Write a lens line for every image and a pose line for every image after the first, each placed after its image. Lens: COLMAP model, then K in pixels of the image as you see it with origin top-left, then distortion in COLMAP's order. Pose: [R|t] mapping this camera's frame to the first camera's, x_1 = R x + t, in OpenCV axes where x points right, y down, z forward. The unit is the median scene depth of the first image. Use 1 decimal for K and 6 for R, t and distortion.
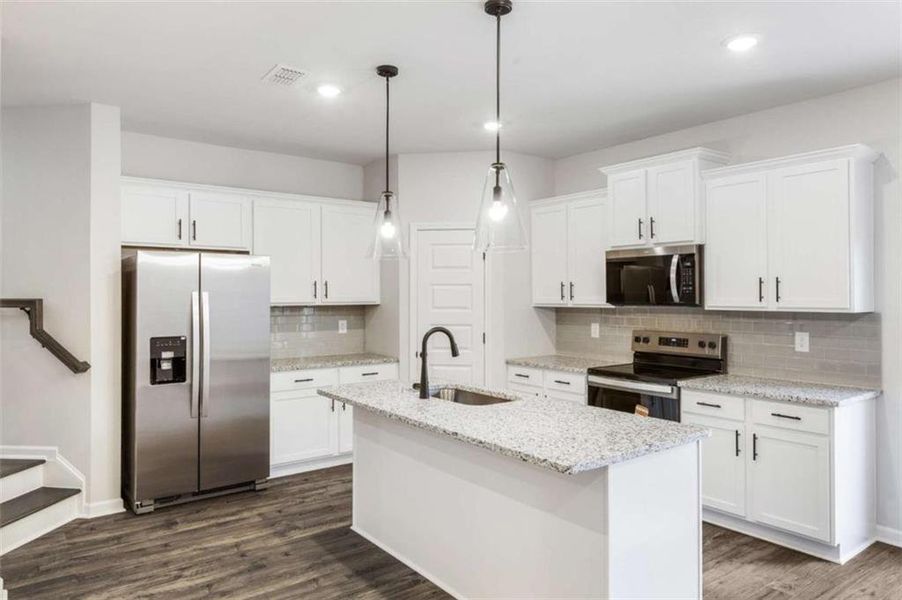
lens RADIAL K [[596.4, 0, 450.4], [0, 596.4, 295.6], [0, 0, 1]] dist [-0.003299, -0.002475]
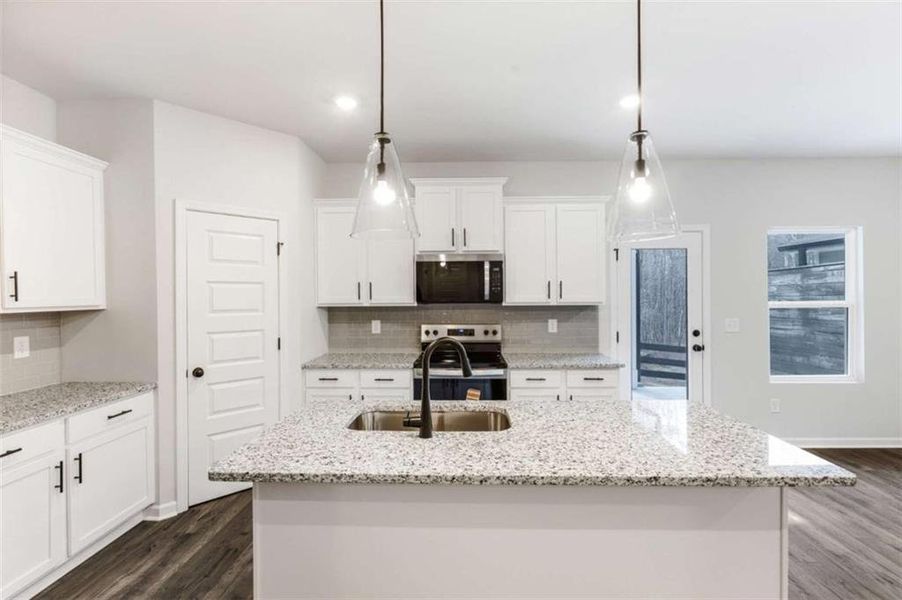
lens RADIAL K [[410.3, 0, 457.9], [0, 410.3, 295.6], [0, 0, 1]] dist [-0.000457, 0.000248]
pose [[0.618843, -0.003975, 0.785504, -0.308682], [0.006133, 0.999981, 0.000229, 0.001684], [-0.785490, 0.004676, 0.618856, 0.498766]]
